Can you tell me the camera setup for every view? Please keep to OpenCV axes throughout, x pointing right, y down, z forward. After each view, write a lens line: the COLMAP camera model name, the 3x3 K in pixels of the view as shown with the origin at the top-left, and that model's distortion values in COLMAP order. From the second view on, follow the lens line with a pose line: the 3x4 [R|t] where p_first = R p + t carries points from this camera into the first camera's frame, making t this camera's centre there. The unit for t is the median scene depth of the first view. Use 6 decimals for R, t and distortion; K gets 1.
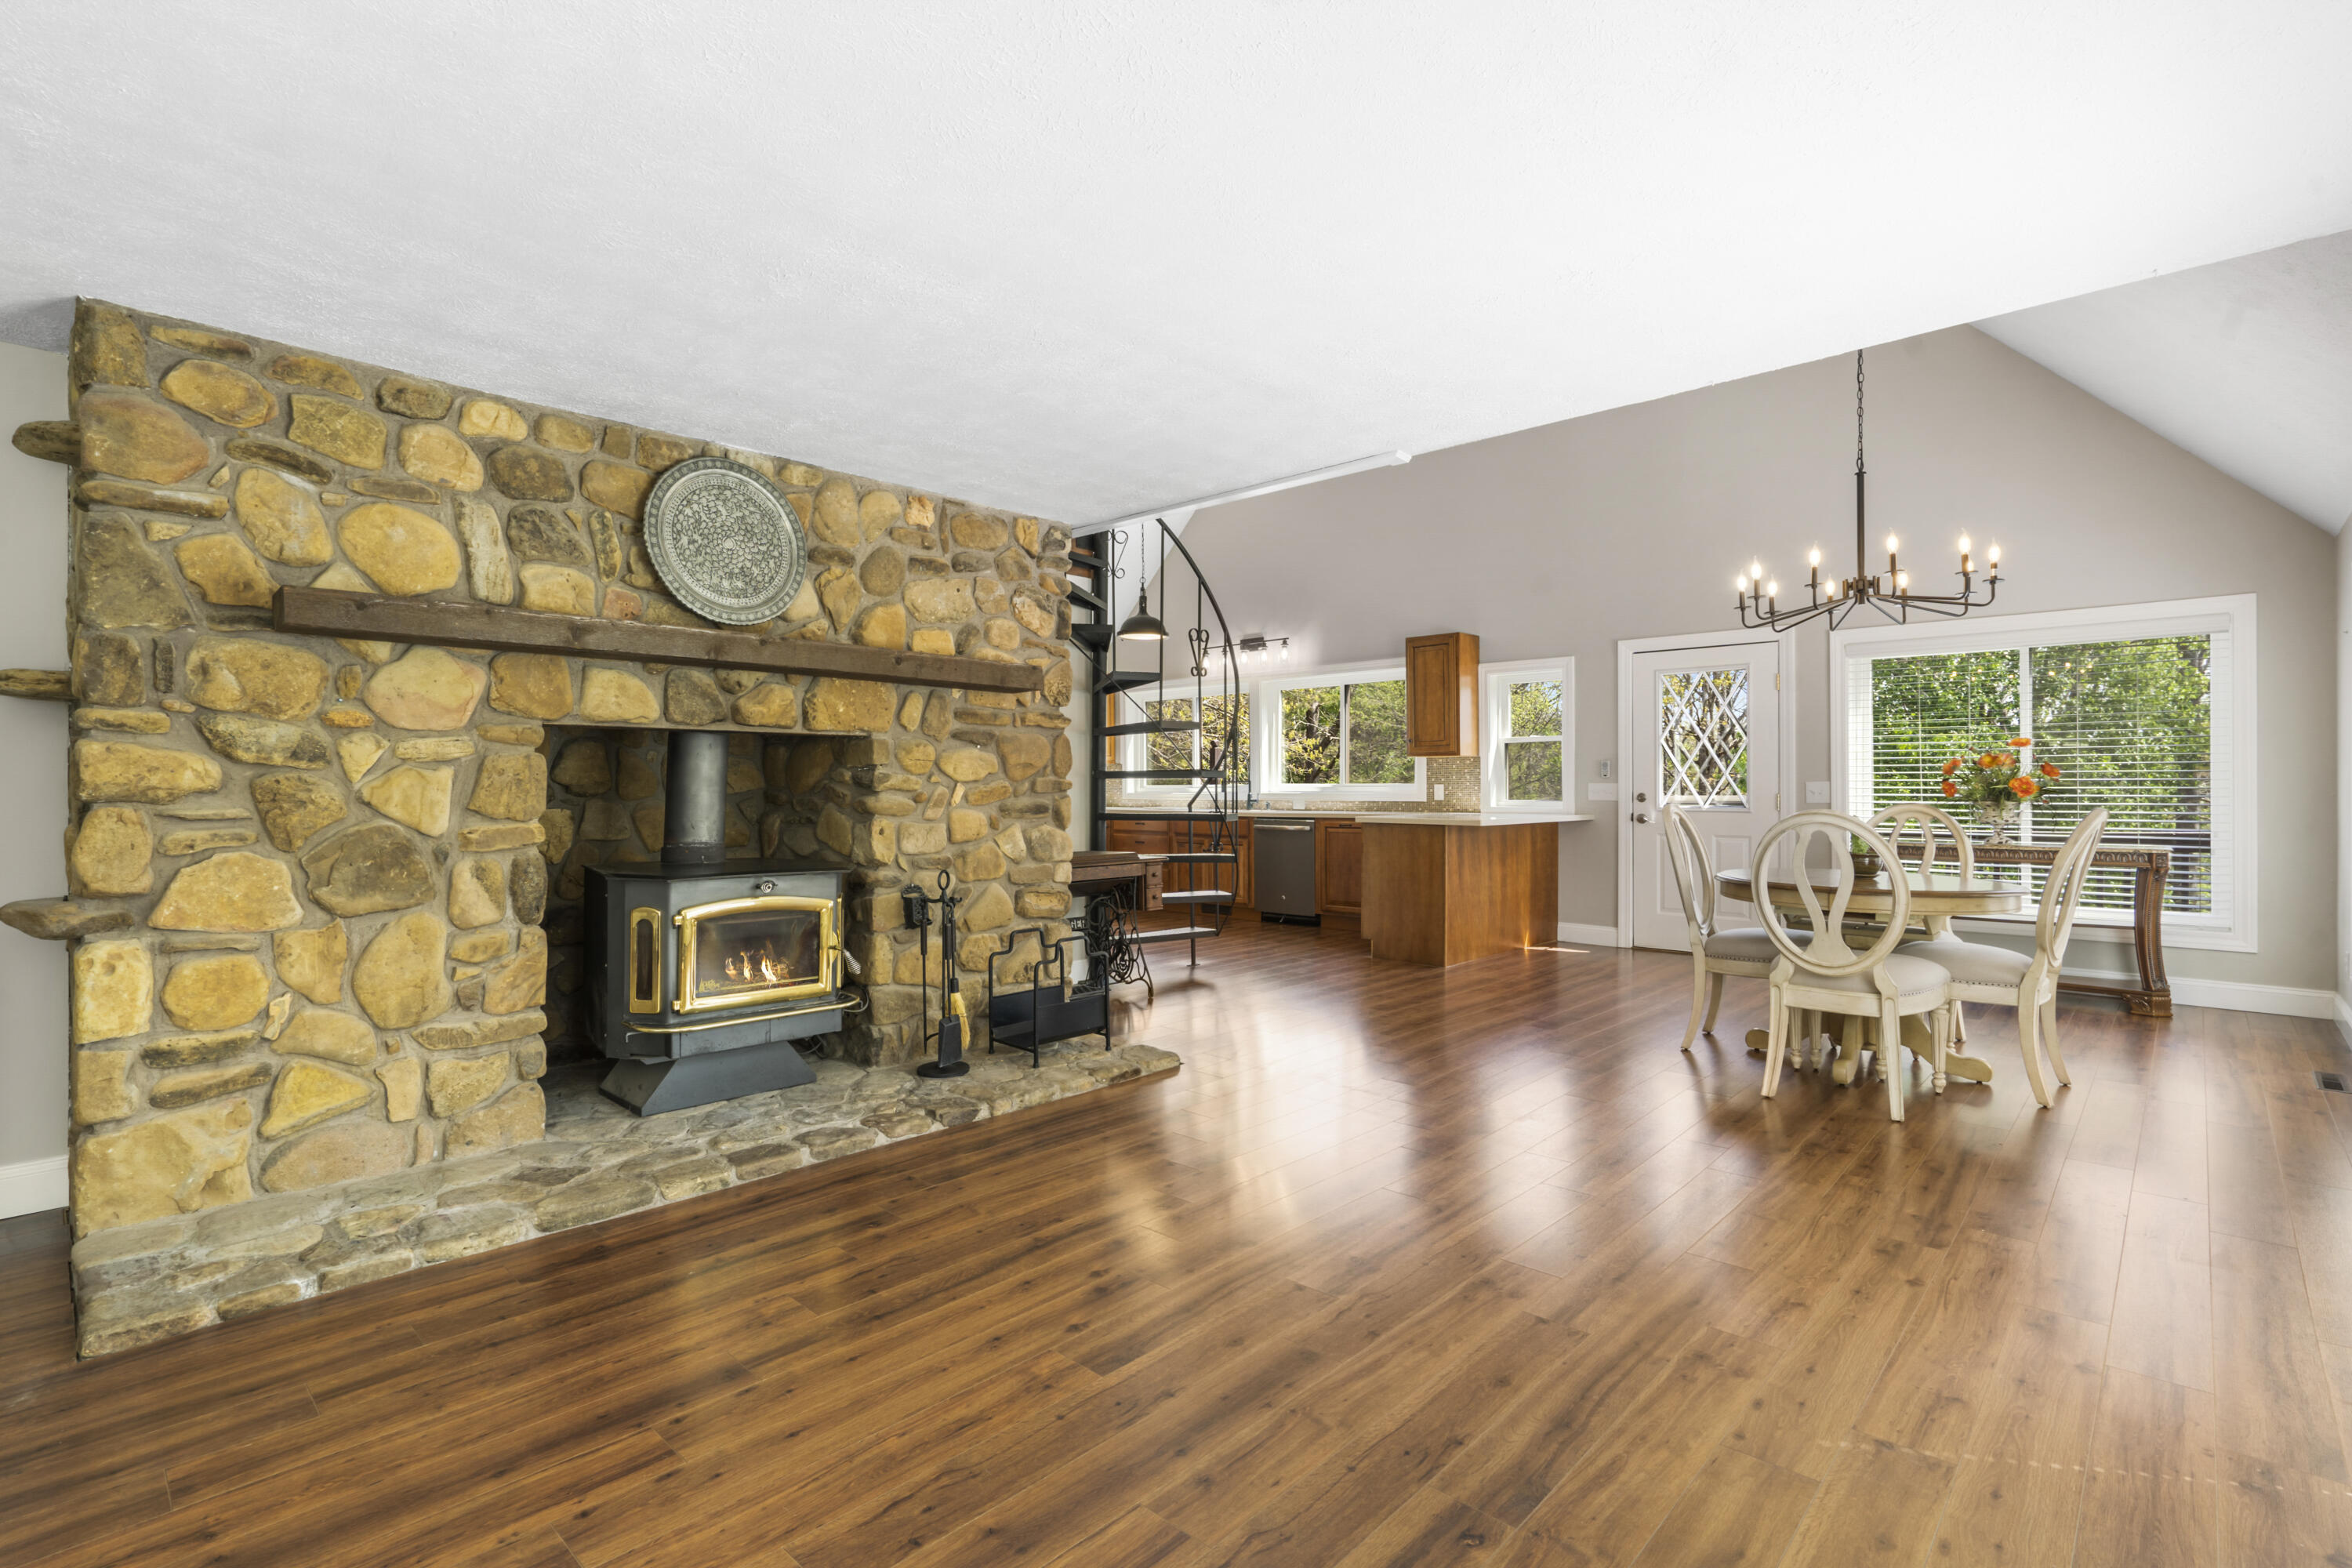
lens RADIAL K [[1075.2, 0, 1183.3], [0, 1075.2, 785.9], [0, 0, 1]] dist [-0.004690, 0.000652]
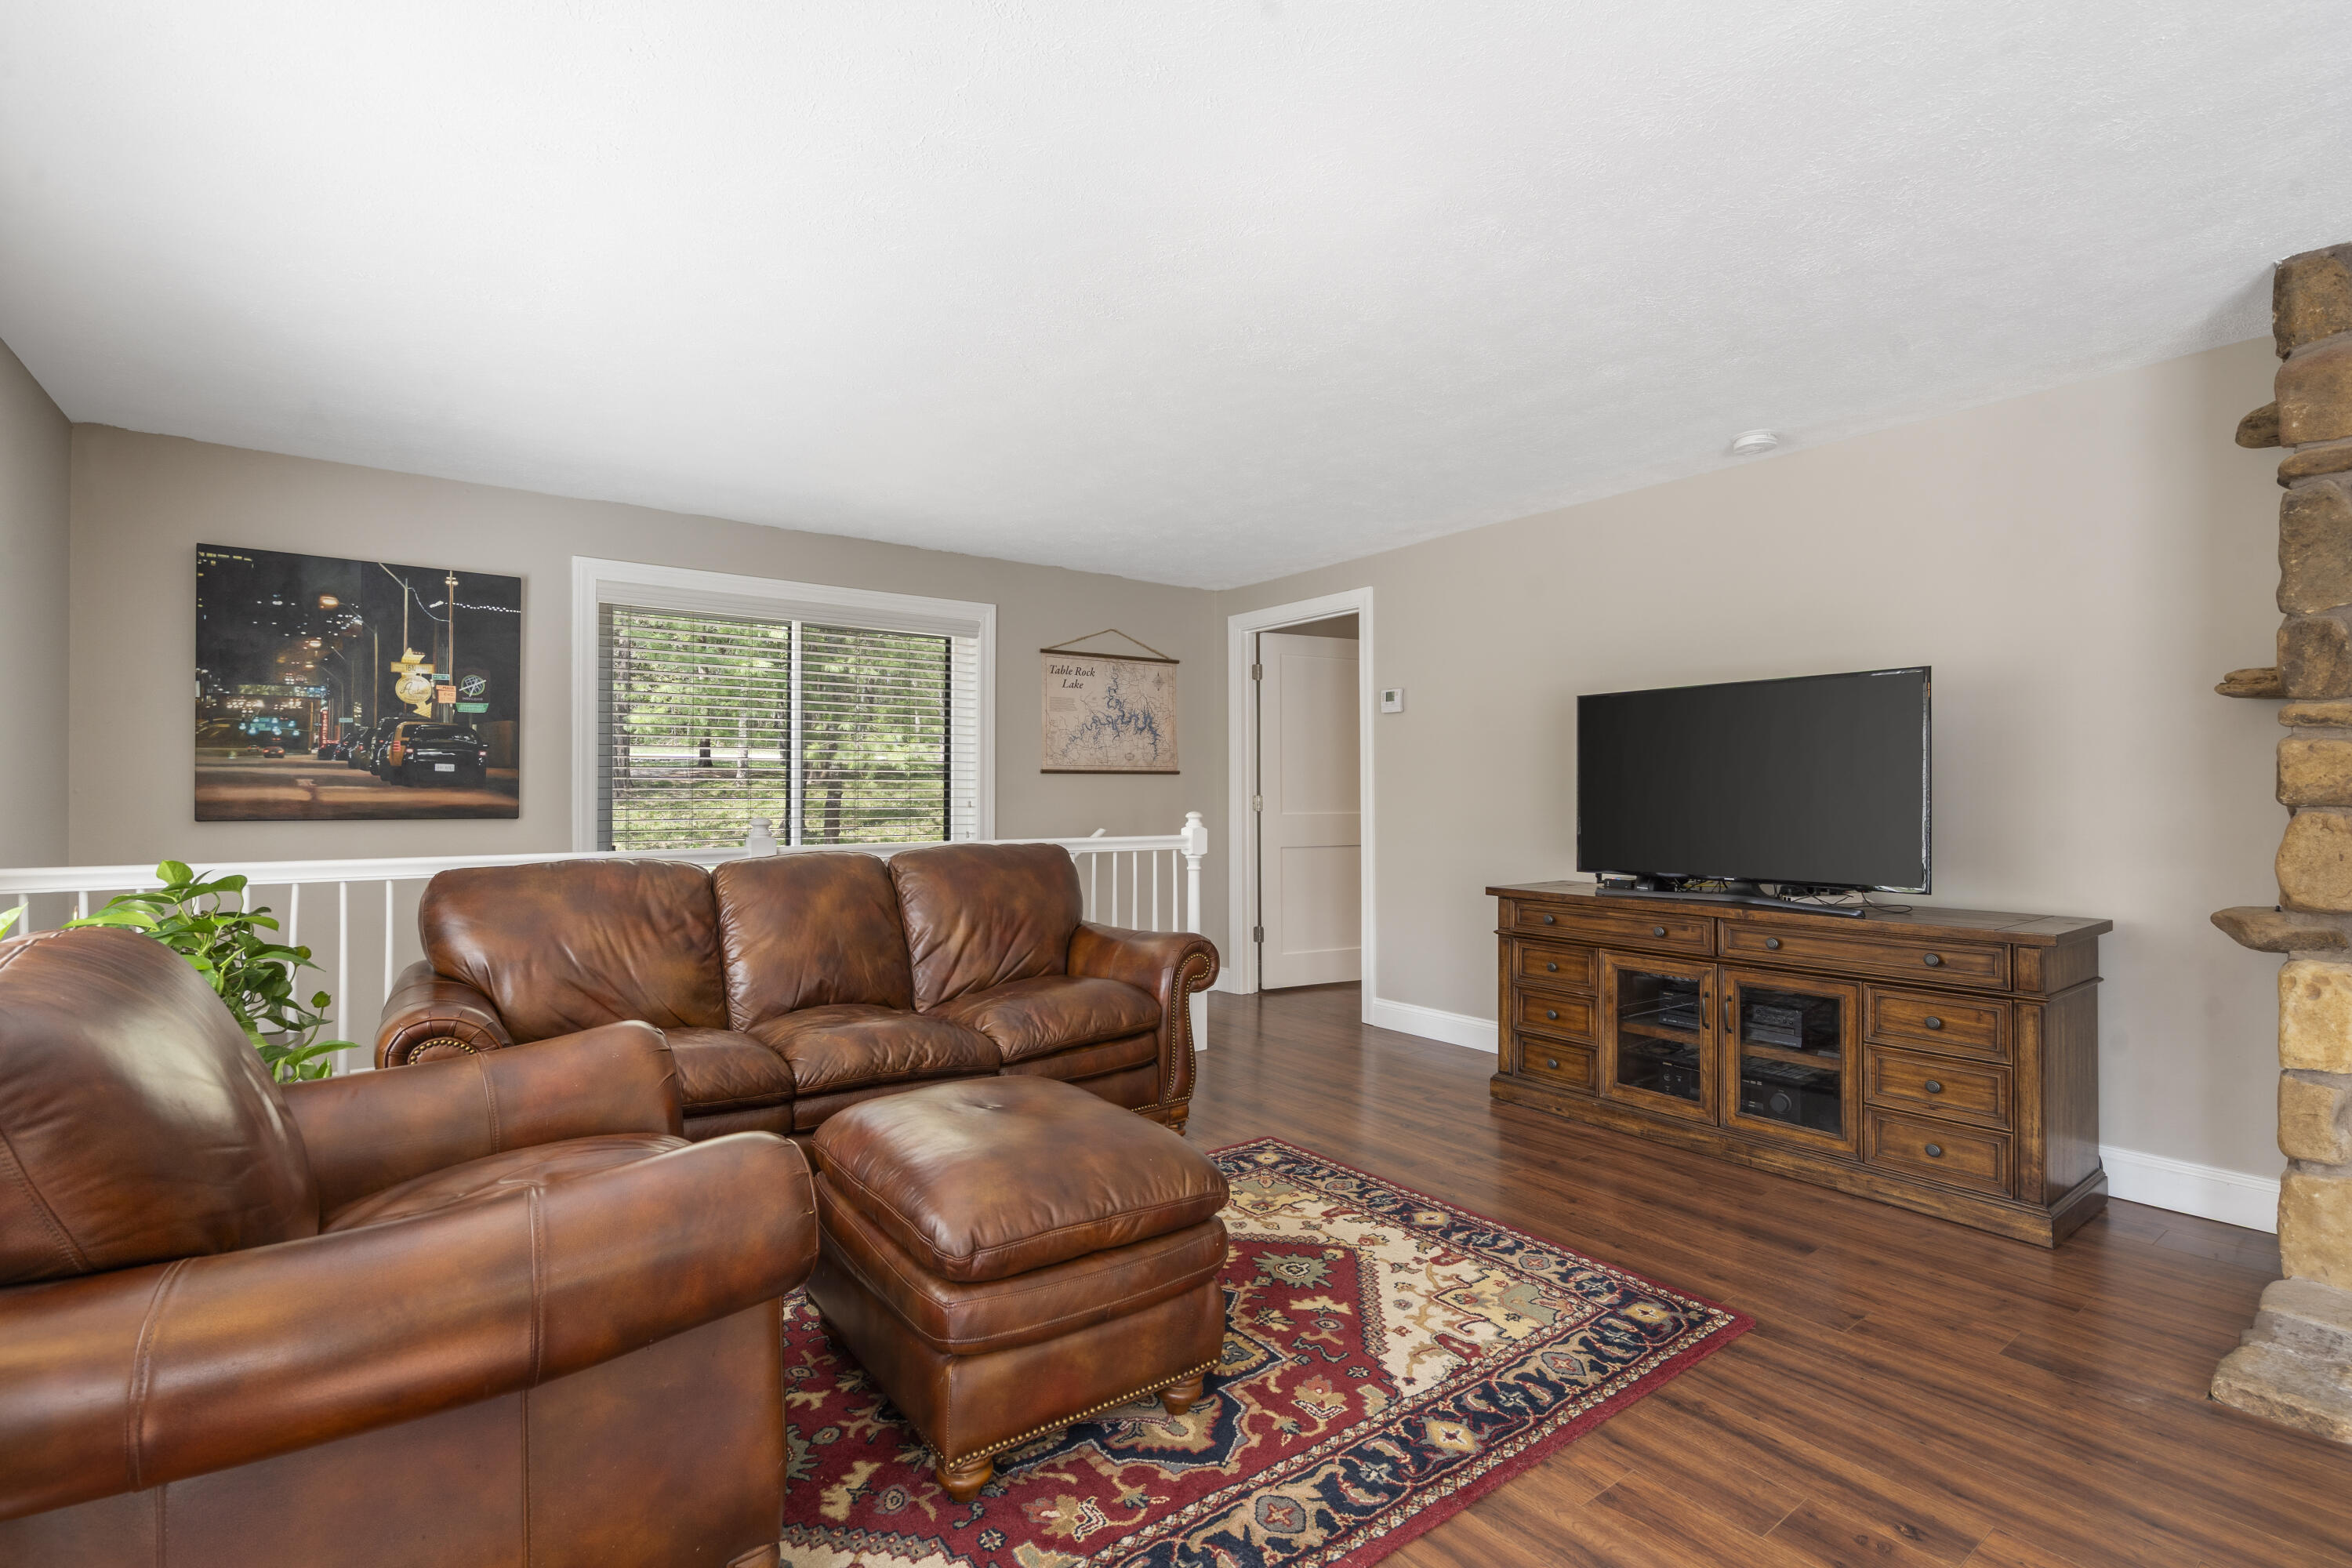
lens RADIAL K [[1075.2, 0, 1185.9], [0, 1075.2, 788.9], [0, 0, 1]] dist [-0.004690, 0.000652]
pose [[-0.175941, -0.005892, -0.984383, 0.047324], [0.004970, 0.999964, -0.006874, 0.001872], [0.984388, -0.006102, -0.175906, 0.227391]]
